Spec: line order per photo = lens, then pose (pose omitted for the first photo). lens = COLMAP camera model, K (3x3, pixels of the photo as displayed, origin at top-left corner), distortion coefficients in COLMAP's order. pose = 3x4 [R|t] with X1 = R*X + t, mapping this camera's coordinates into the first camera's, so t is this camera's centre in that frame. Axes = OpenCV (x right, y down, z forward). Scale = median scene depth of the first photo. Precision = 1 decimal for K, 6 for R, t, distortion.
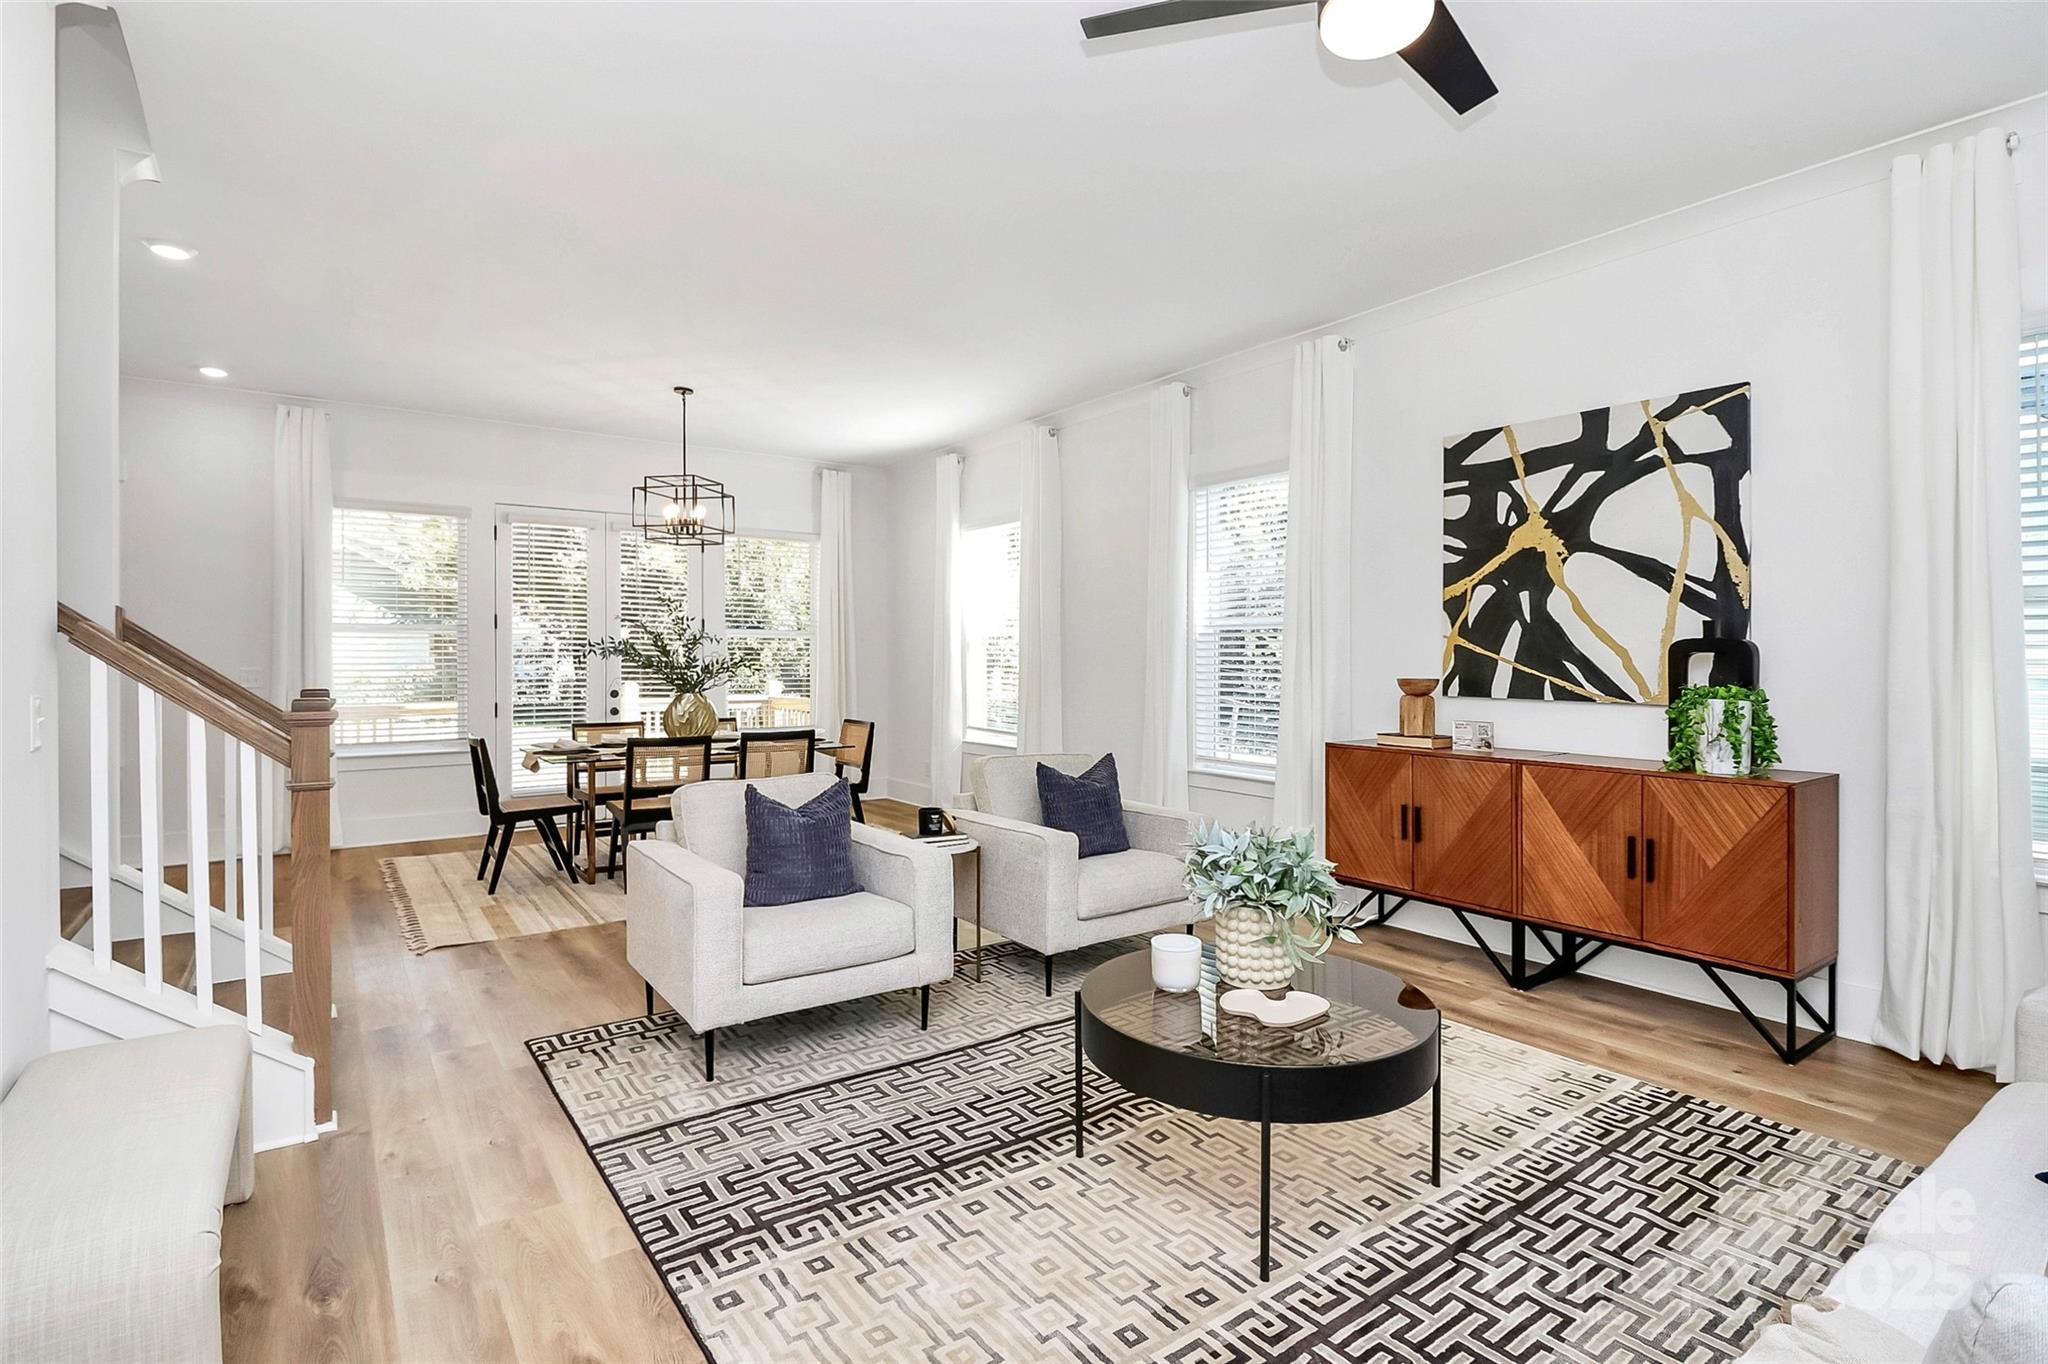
lens RADIAL K [[986.1, 0, 1037.8], [0, 986.1, 674.5], [0, 0, 1]] dist [-0.008216, -0.001198]
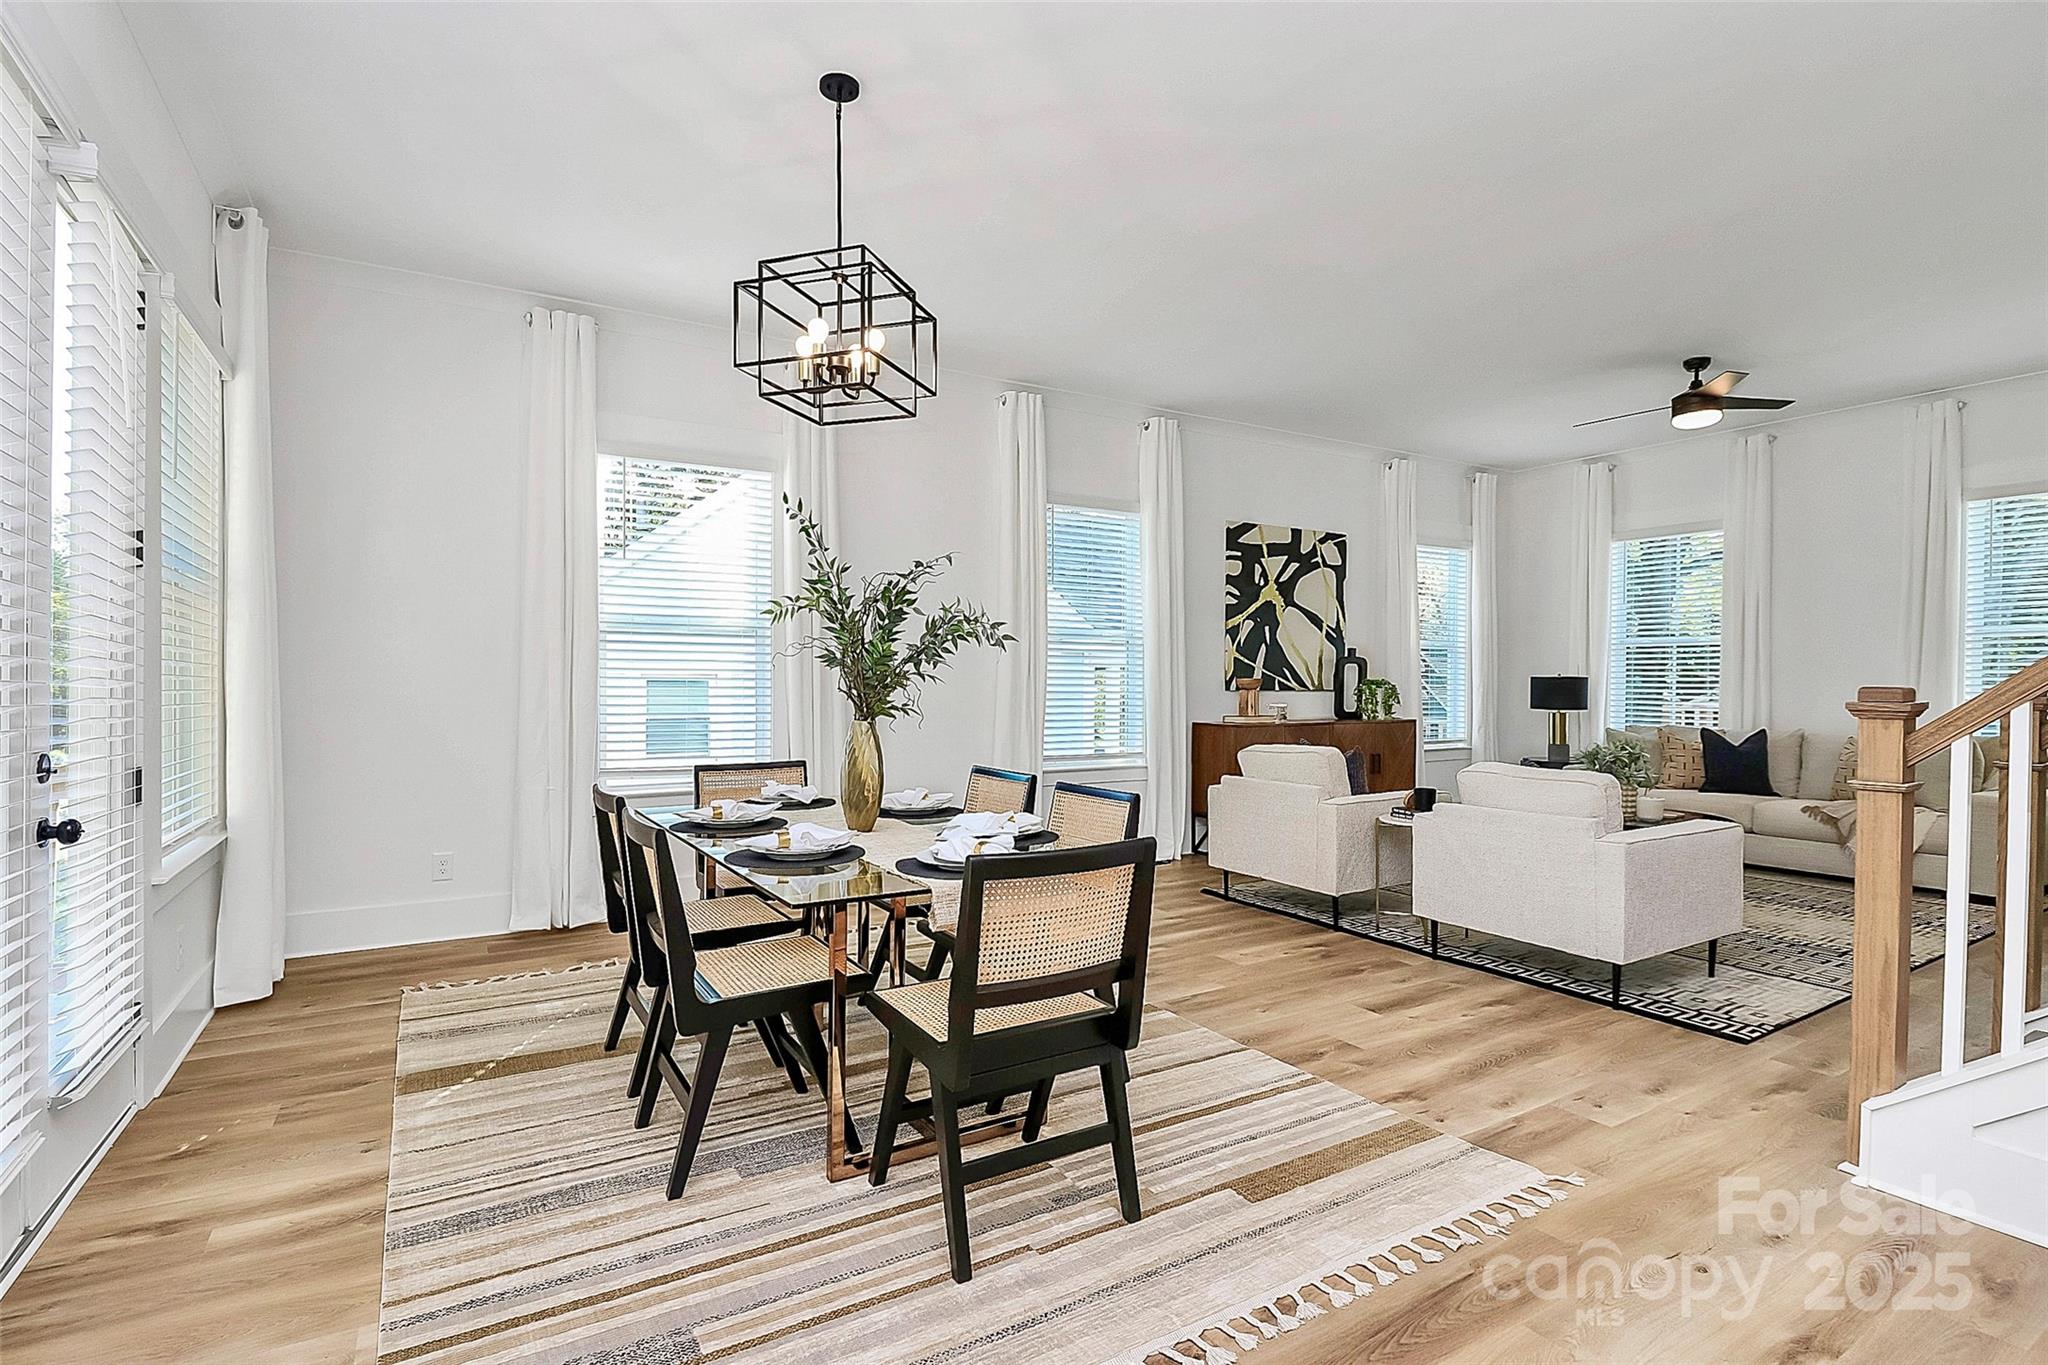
lens RADIAL K [[986.1, 0, 1020.8], [0, 986.1, 687.9], [0, 0, 1]] dist [-0.008216, -0.001198]
pose [[0.094717, -0.008705, 0.995466, -1.229286], [0.018308, 0.999808, 0.007001, 0.000692], [-0.995336, 0.017562, 0.094858, 1.278230]]
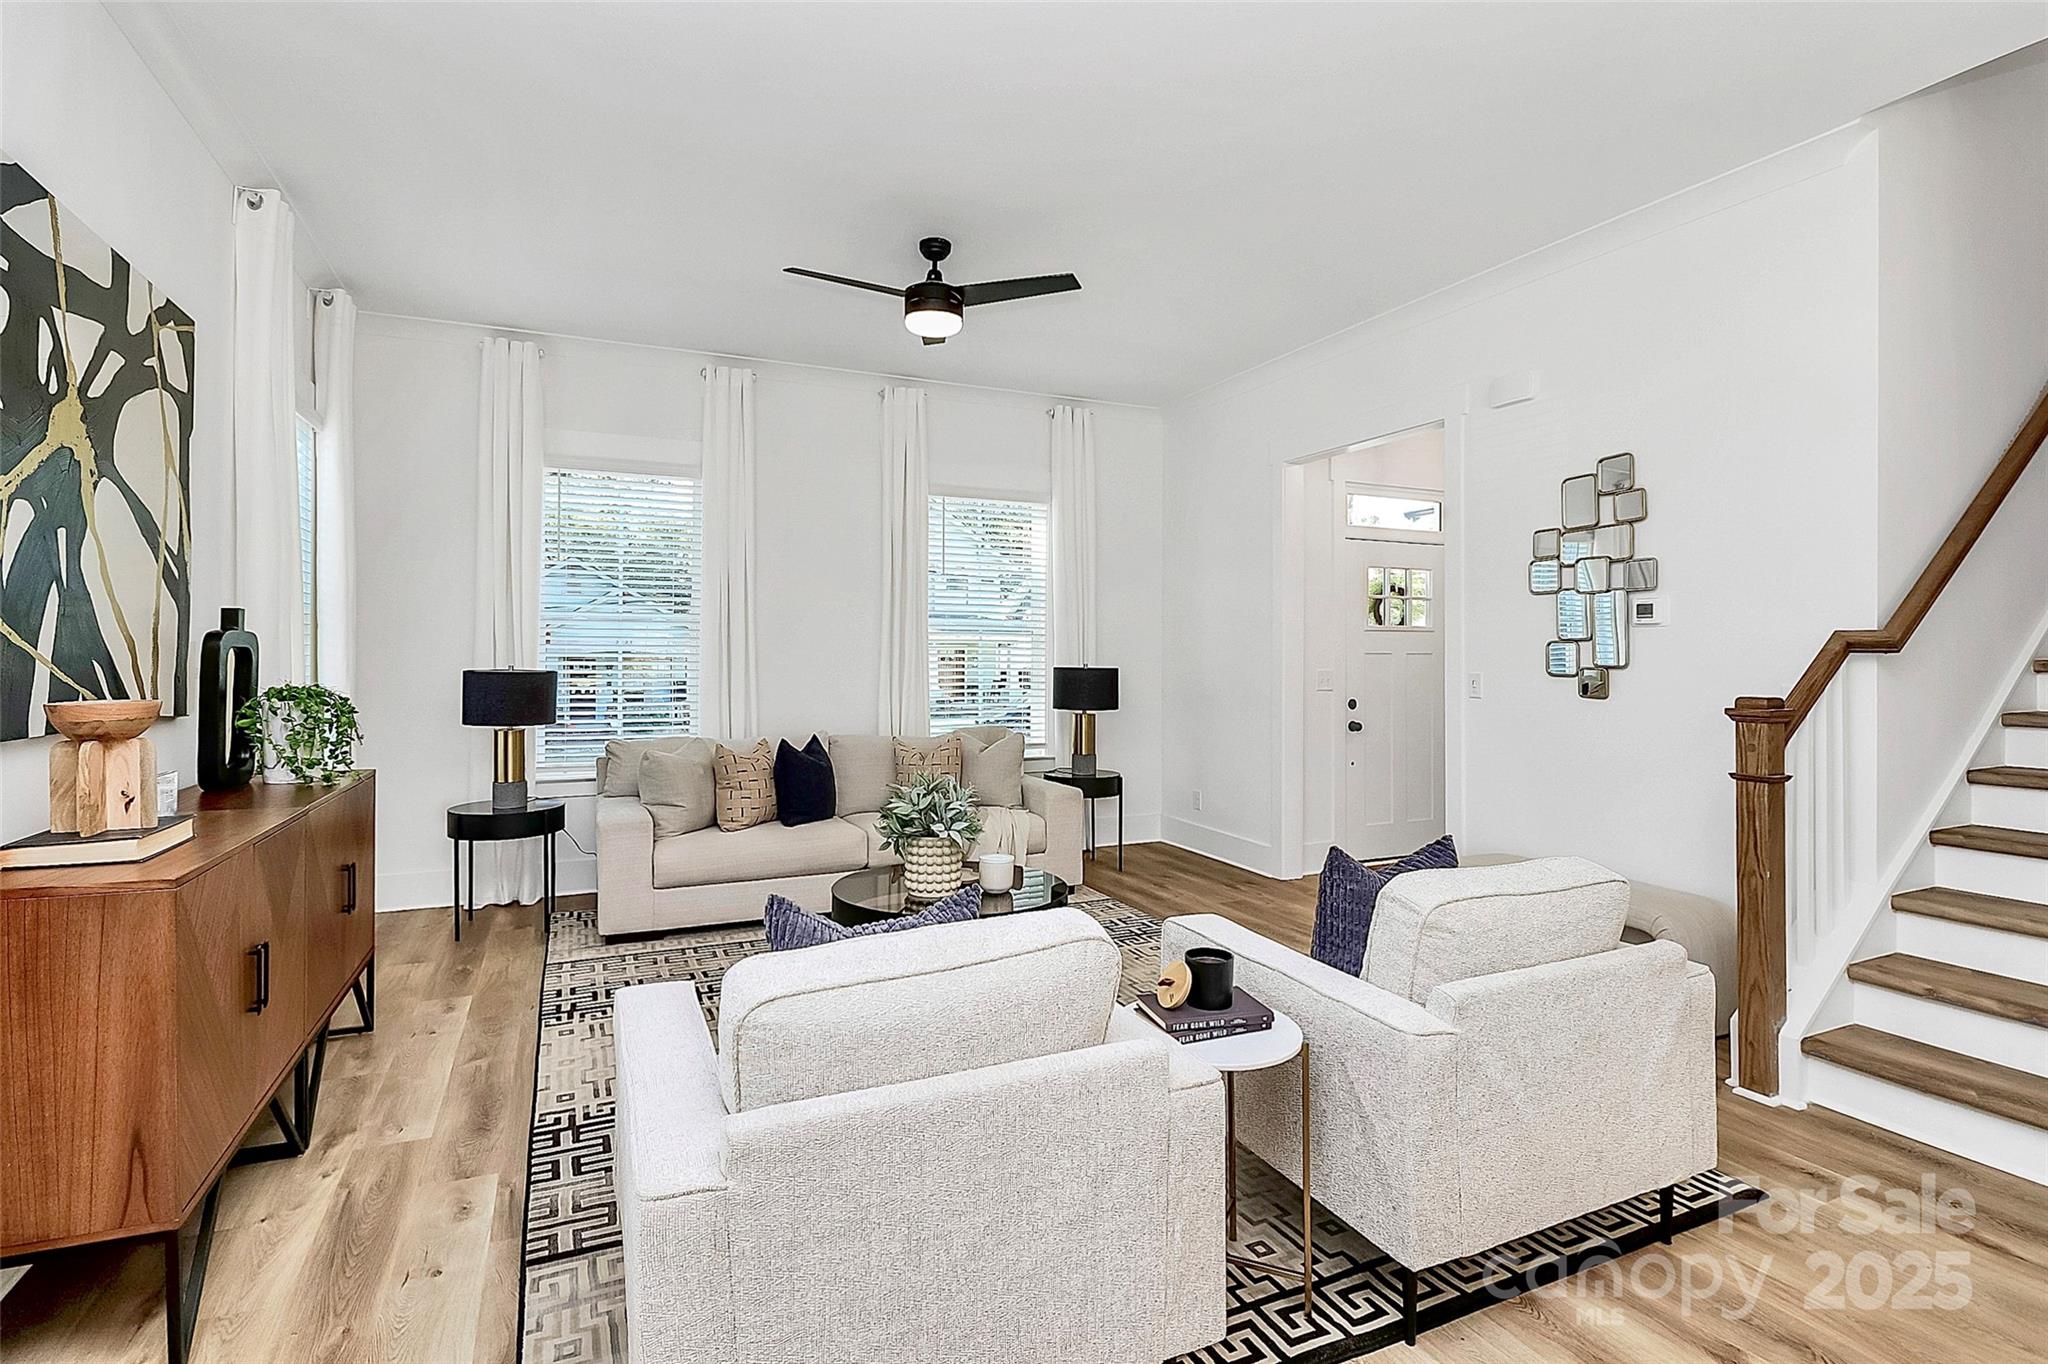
lens RADIAL K [[986.1, 0, 1046.6], [0, 986.1, 654.5], [0, 0, 1]] dist [-0.008216, -0.001198]
pose [[-0.981453, -0.002458, 0.191688, -0.122071], [0.001400, 0.999799, 0.019991, -0.027089], [-0.191698, 0.019889, -0.981252, 1.433044]]
